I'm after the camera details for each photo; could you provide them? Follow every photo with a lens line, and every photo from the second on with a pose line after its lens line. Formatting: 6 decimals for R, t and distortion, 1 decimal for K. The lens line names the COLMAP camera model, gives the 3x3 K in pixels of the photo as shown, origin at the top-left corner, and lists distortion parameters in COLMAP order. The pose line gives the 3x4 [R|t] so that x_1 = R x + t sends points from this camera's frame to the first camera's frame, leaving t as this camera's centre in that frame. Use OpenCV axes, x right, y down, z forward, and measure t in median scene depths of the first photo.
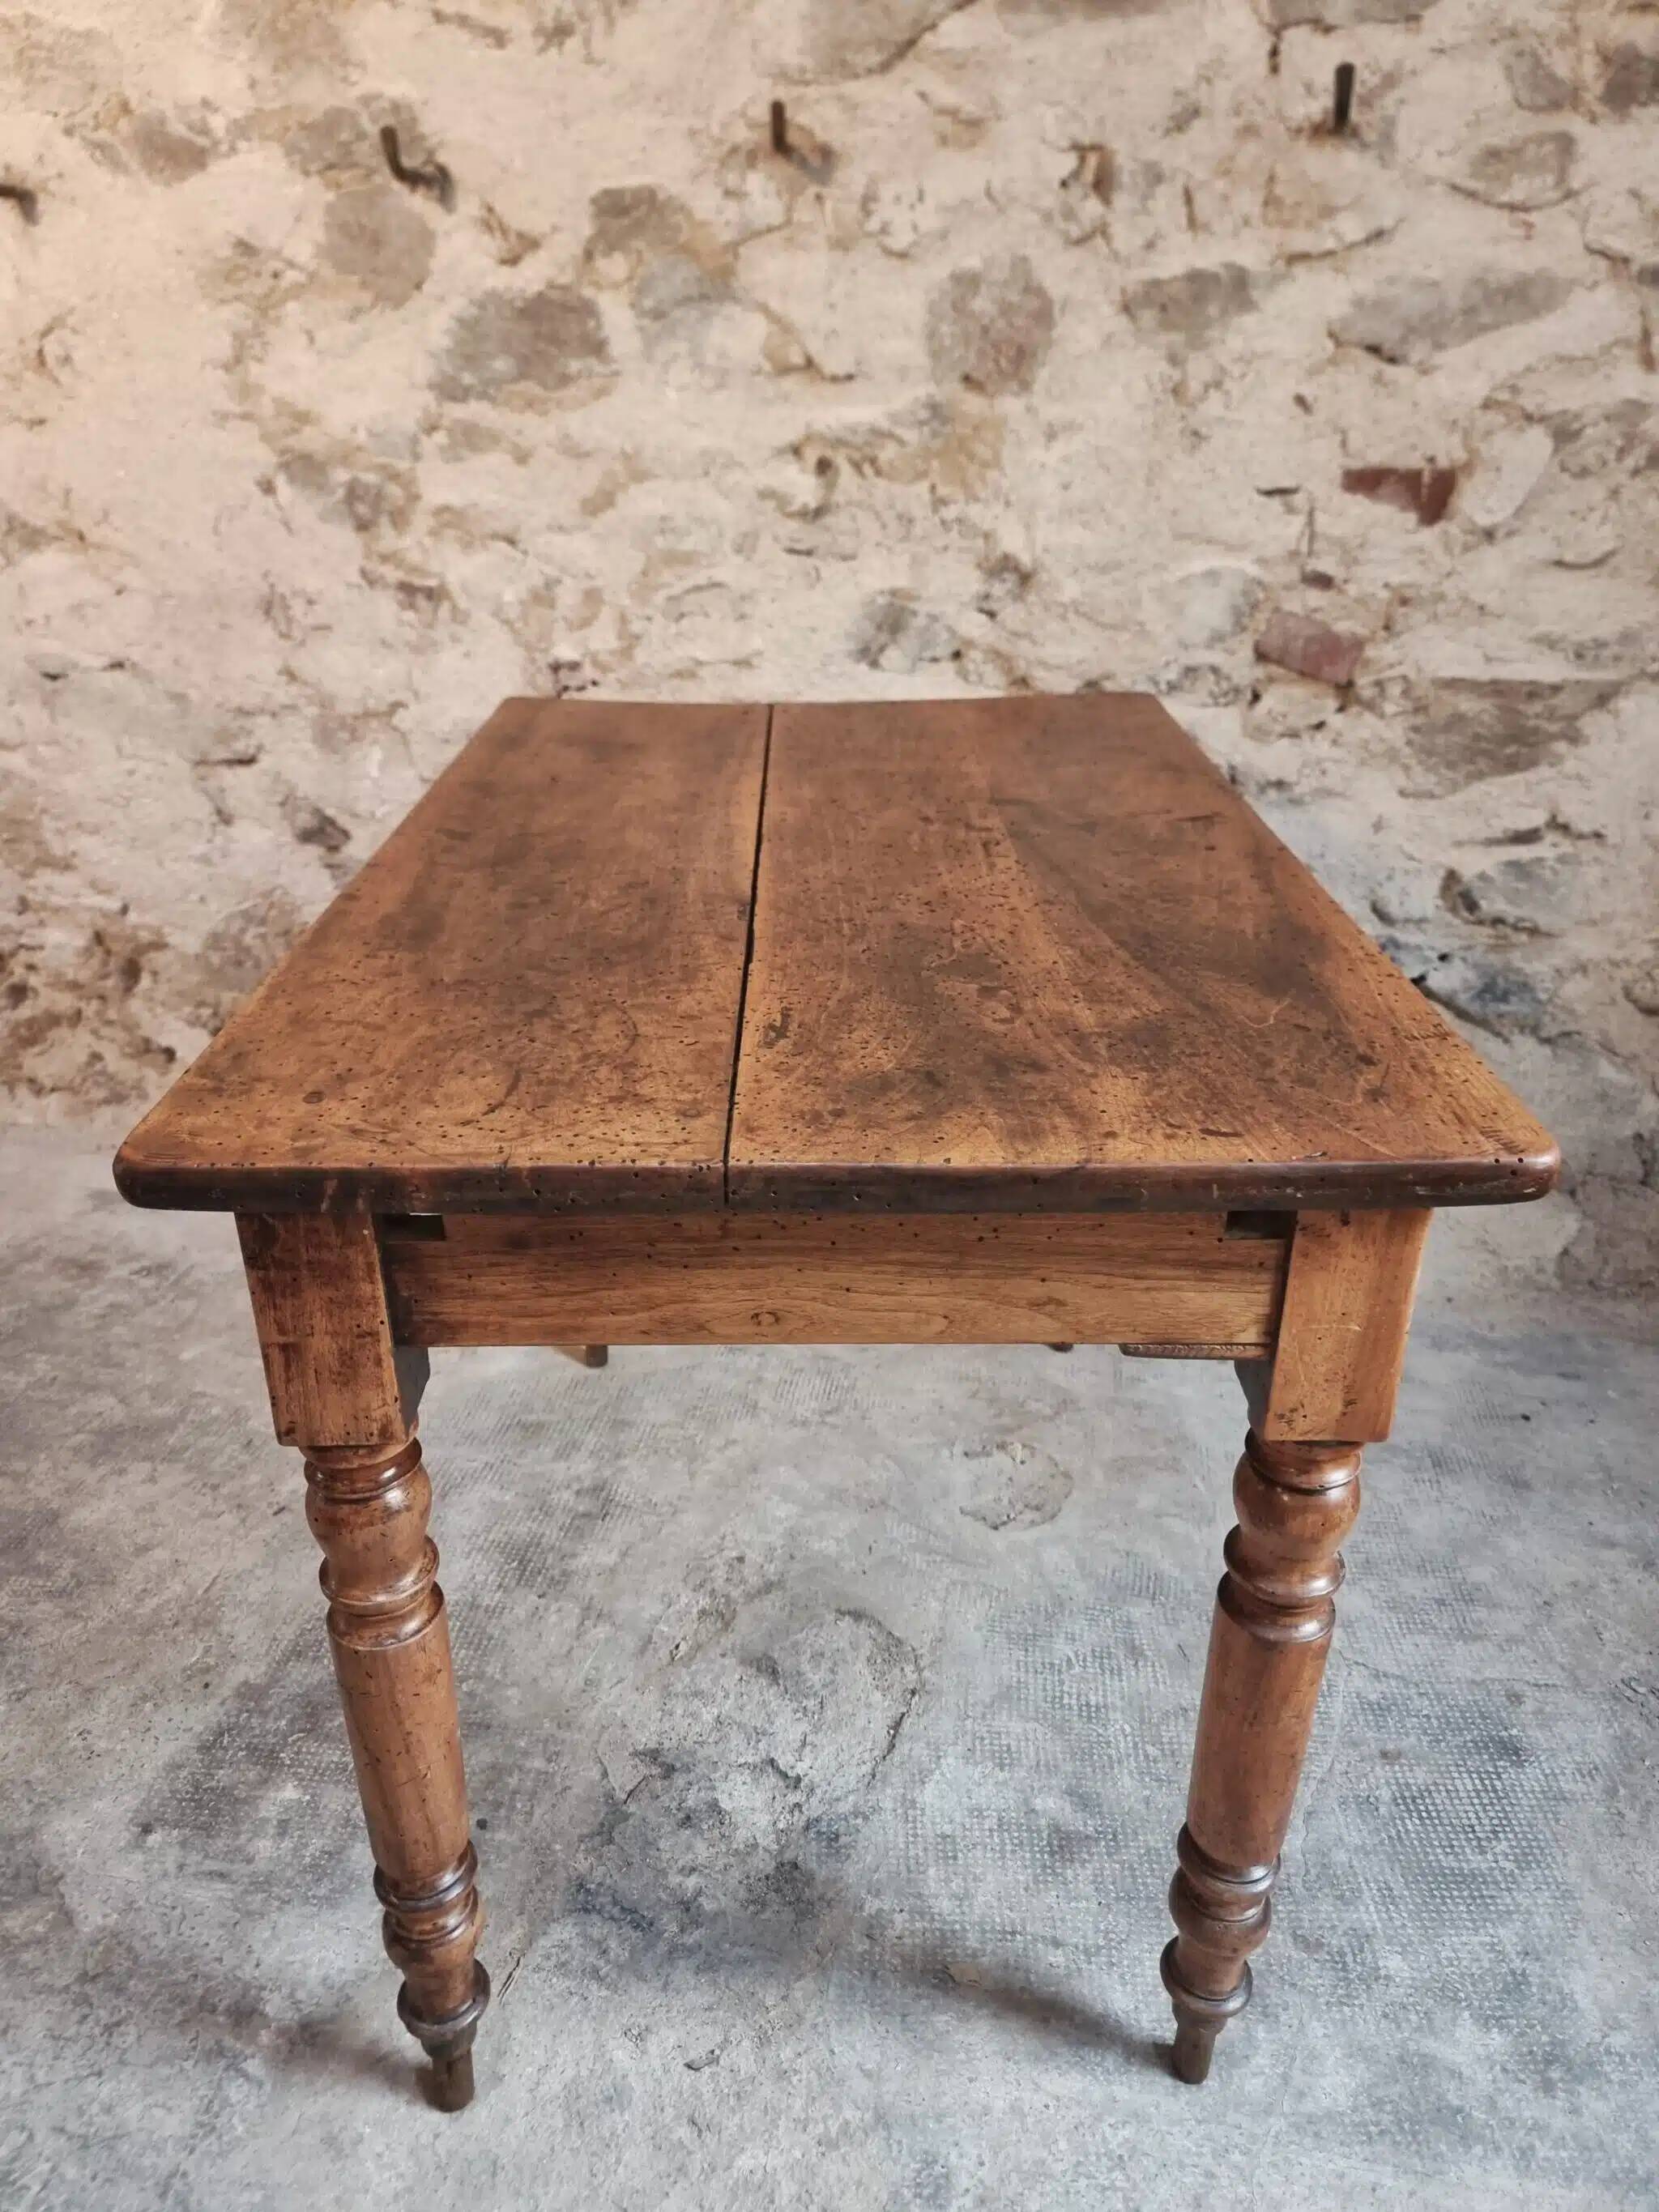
lens RADIAL K [[1595.3, 0, 829.8], [0, 1595.3, 1130.1], [0, 0, 1]] dist [0.043956, -0.043298]
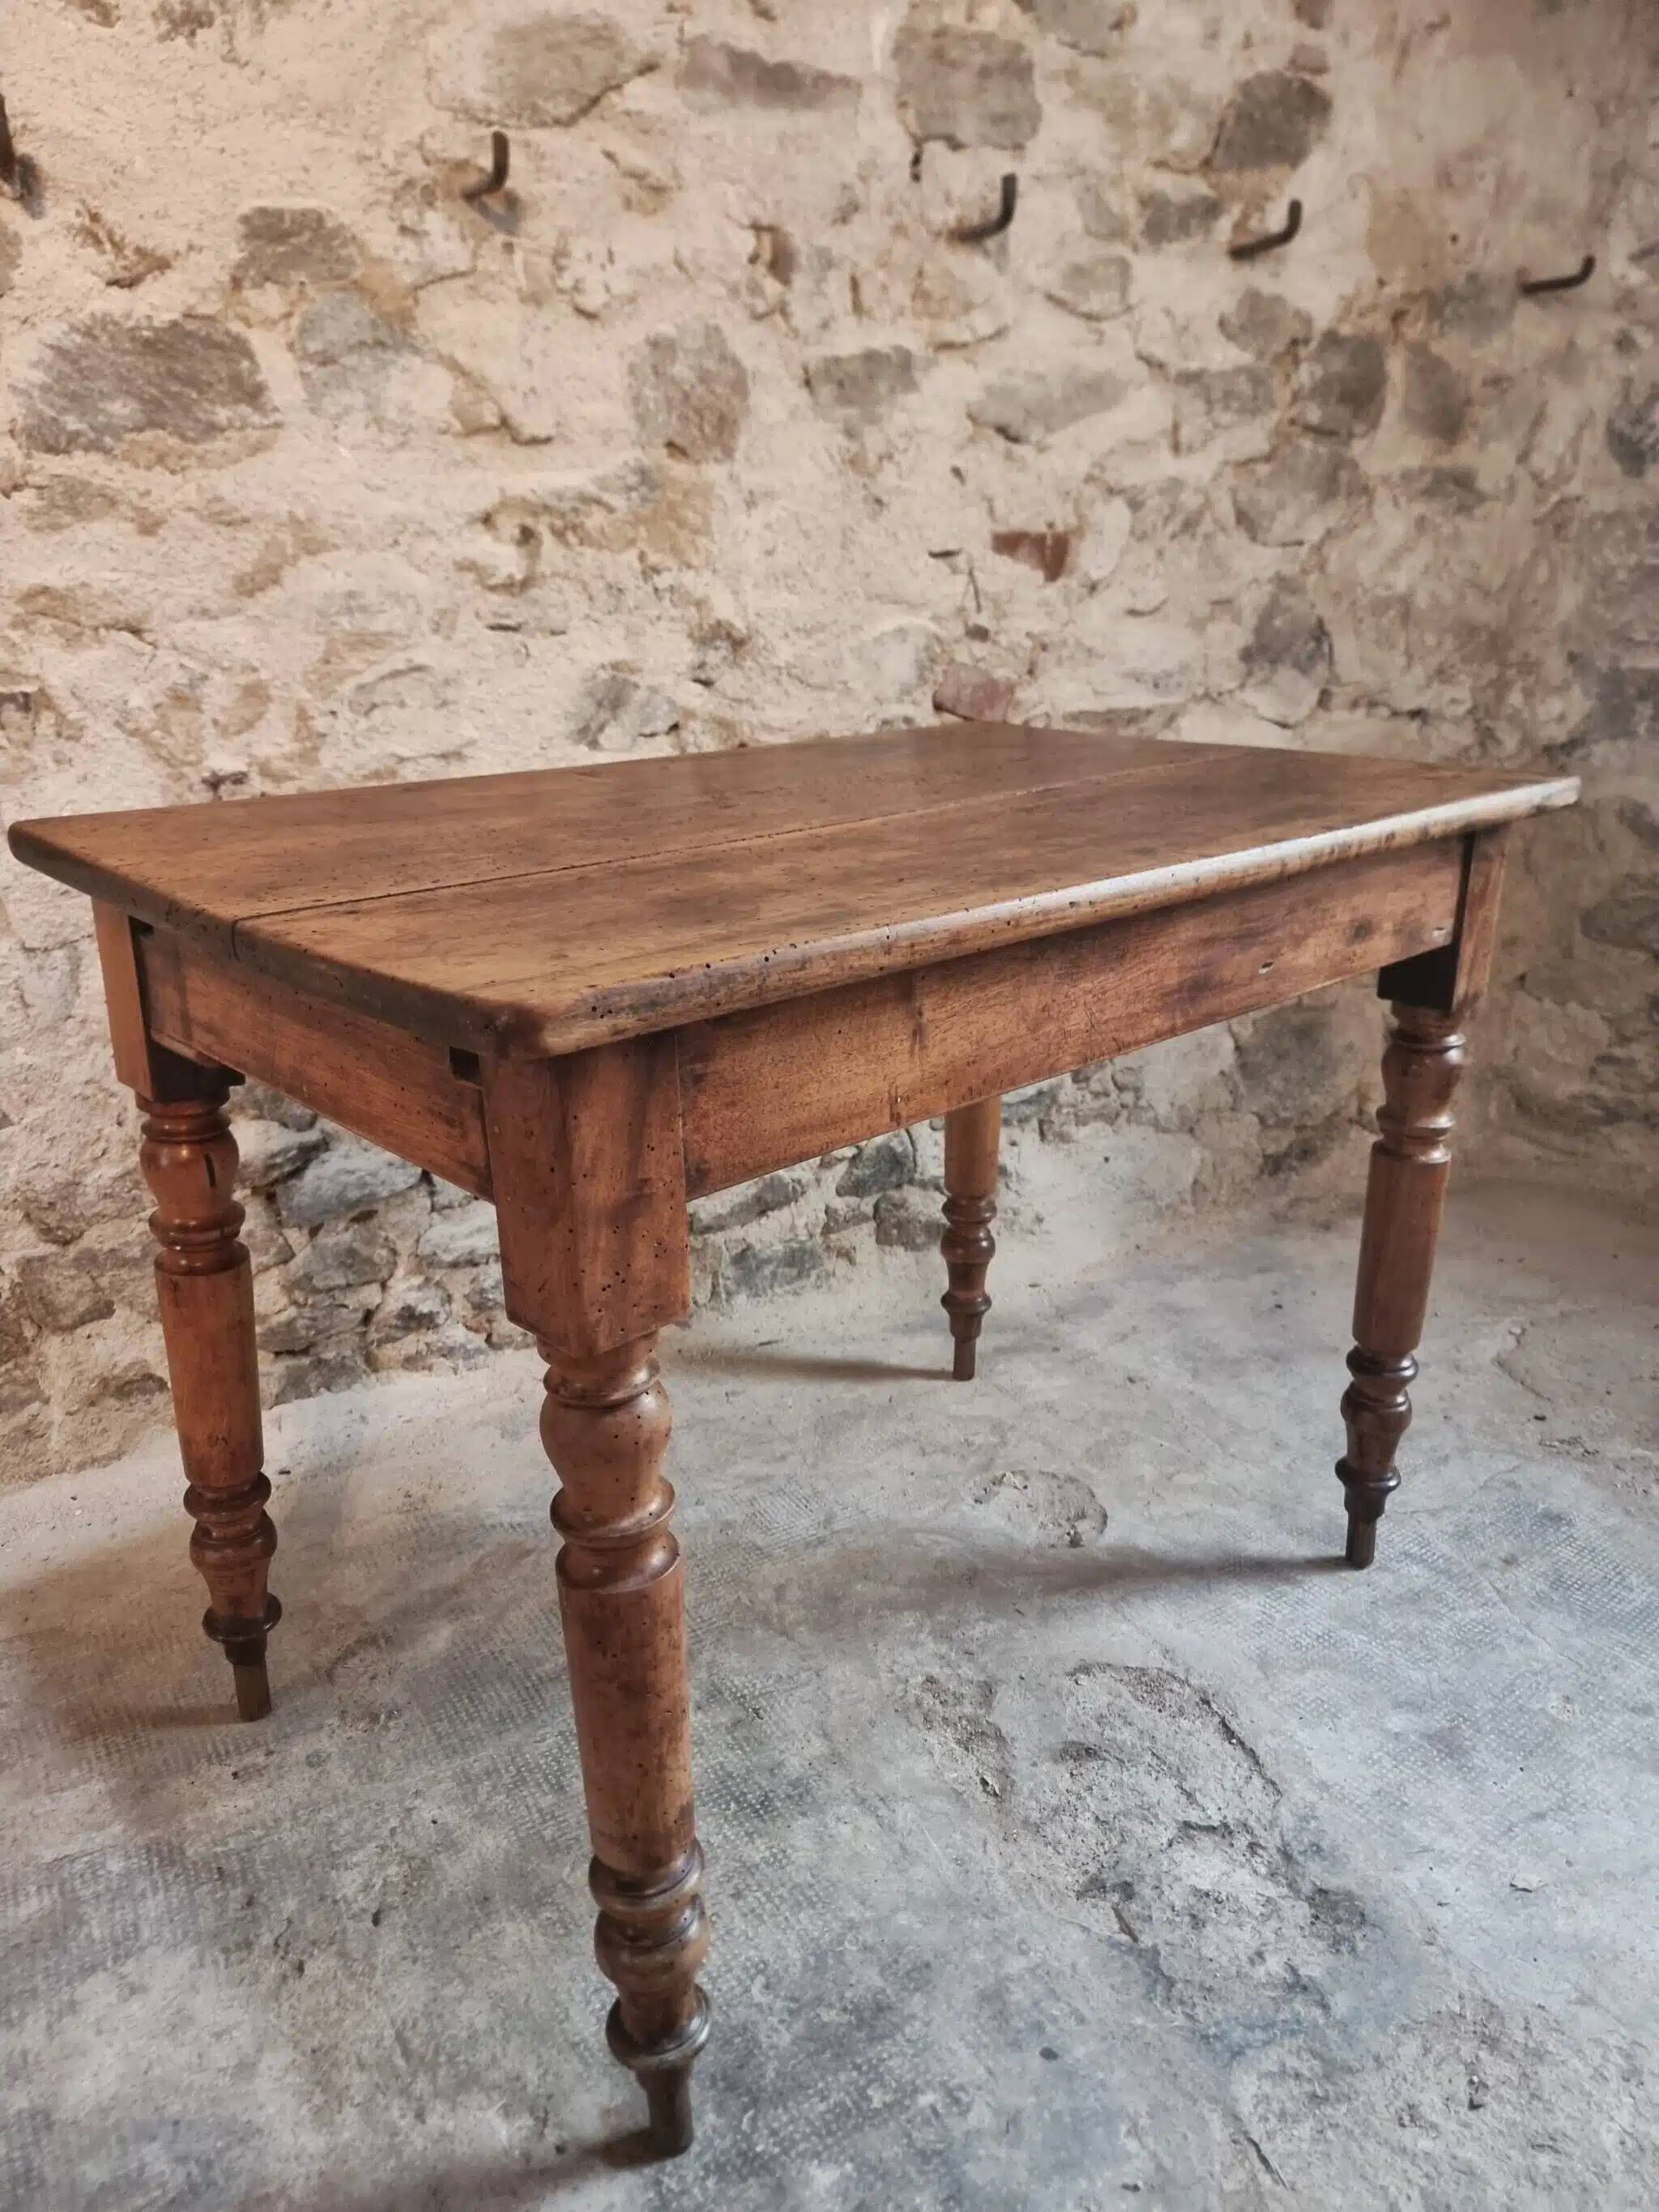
lens RADIAL K [[1550.4, 0, 810.8], [0, 1550.4, 1131.9], [0, 0, 1]] dist [0.053920, -0.051950]
pose [[0.764769, -0.219104, 0.605906, -0.507798], [0.286896, 0.957832, -0.015752, -0.025496], [-0.576905, 0.185879, 0.795380, 0.263061]]
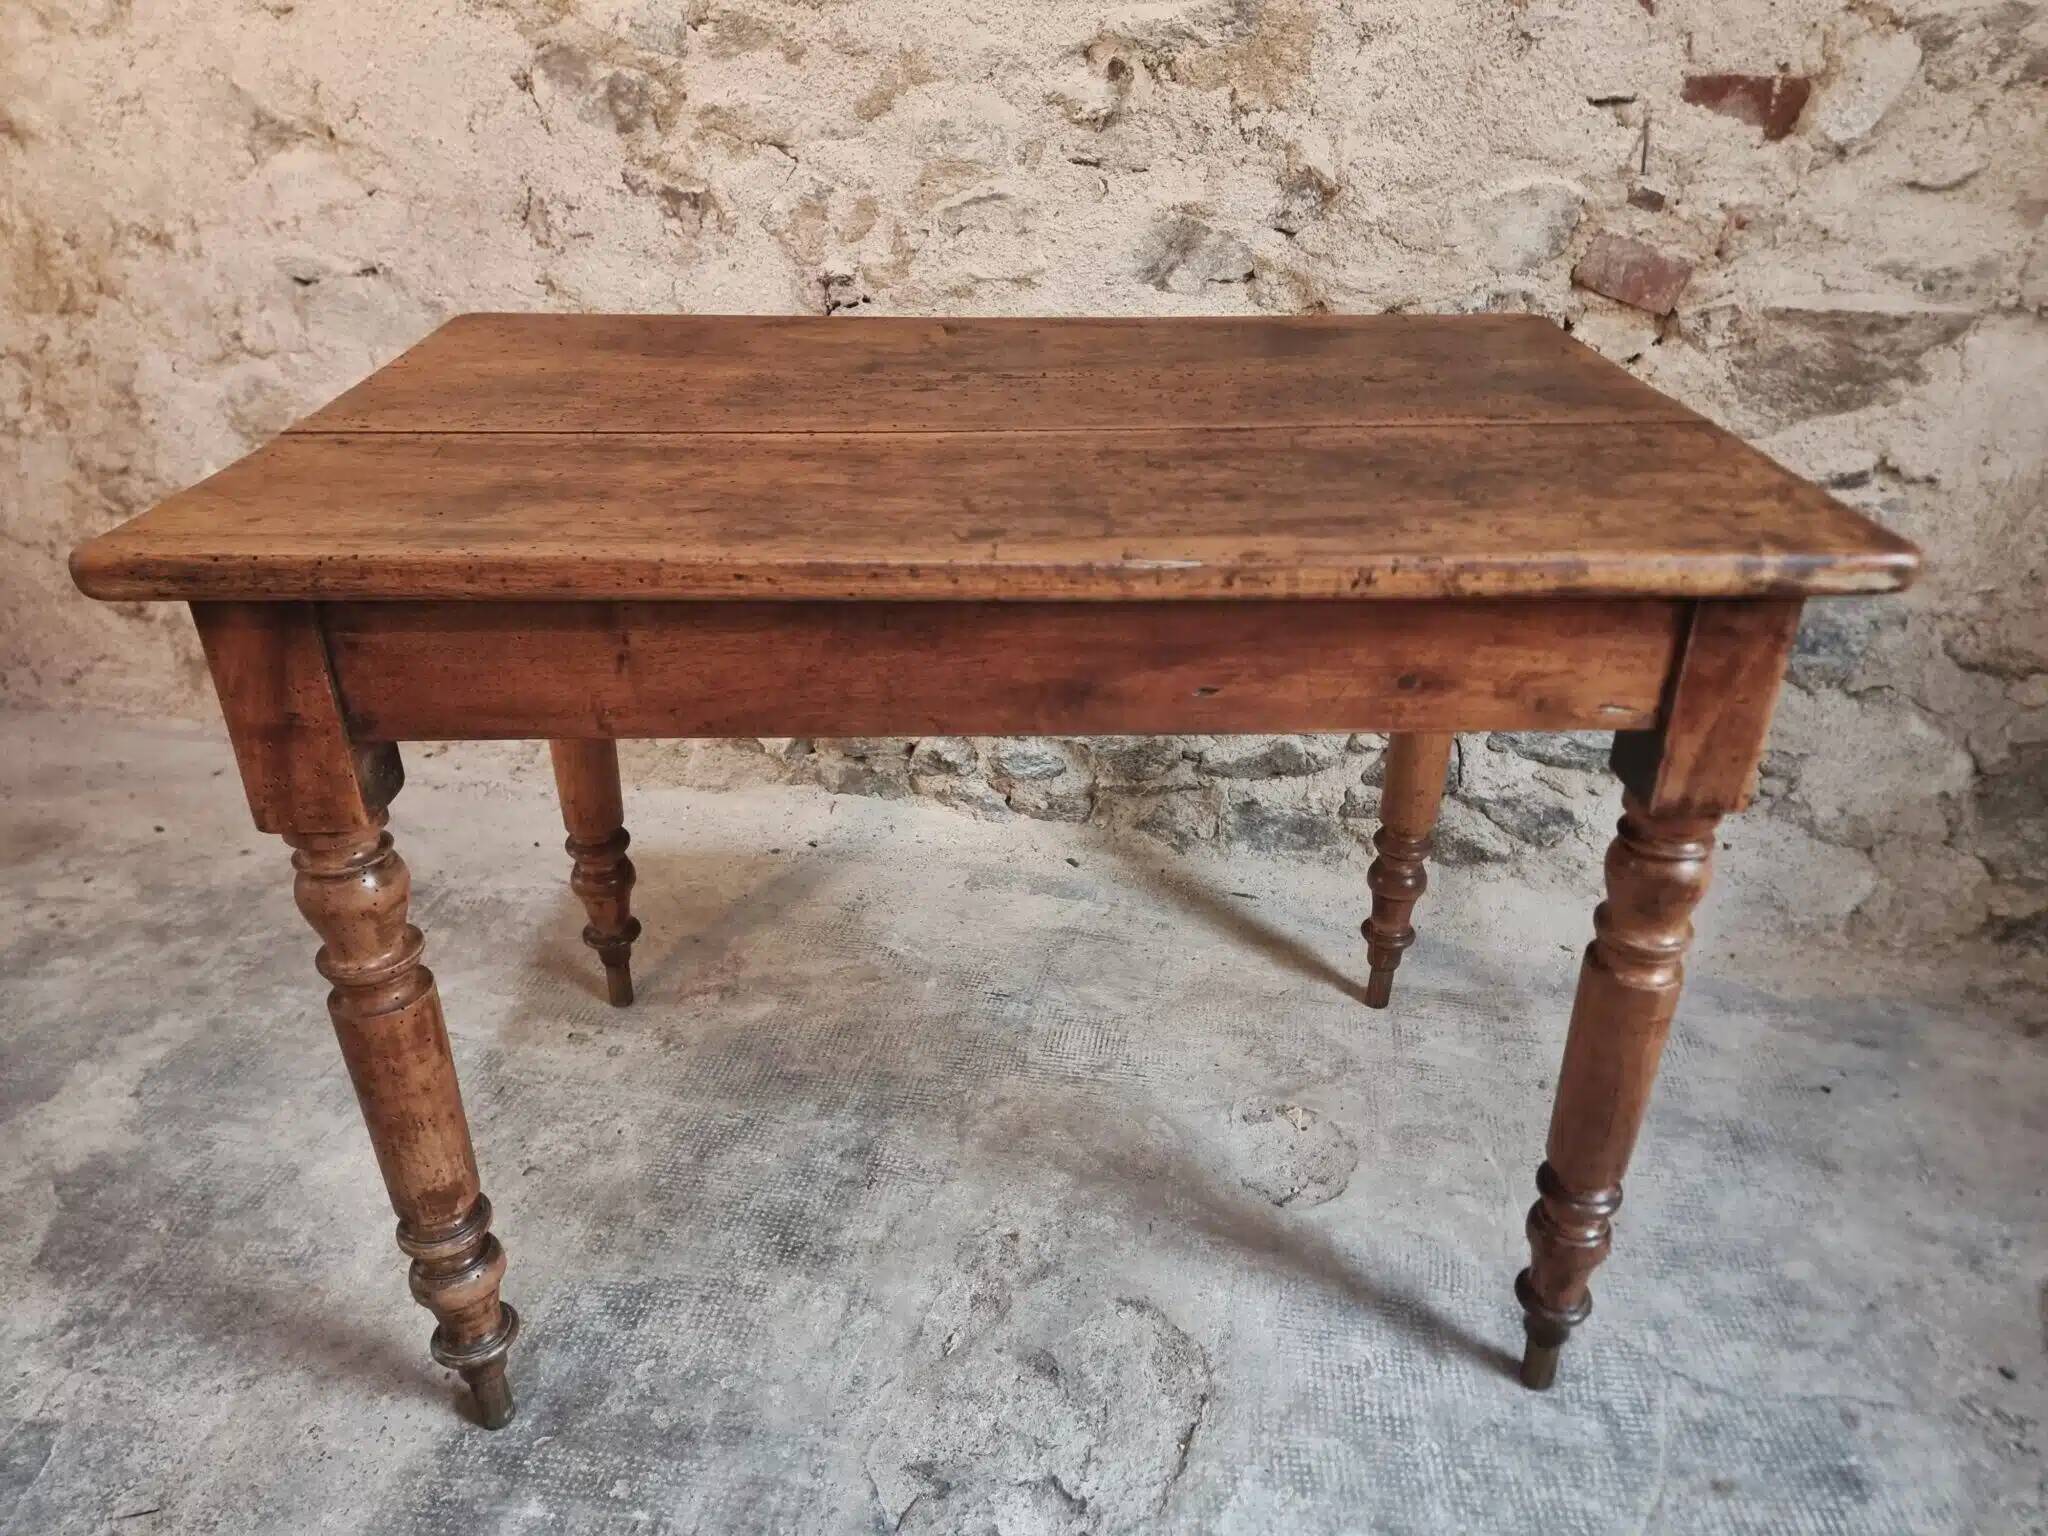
lens RADIAL K [[1435.3, 0, 1048.1], [0, 1435.3, 774.4], [0, 0, 1]] dist [0.053920, -0.051950]
pose [[0.999823, 0.018830, 0.000485, -0.037117], [-0.018833, 0.998948, 0.041806, -0.037624], [0.000303, -0.041808, 0.999126, 0.140106]]
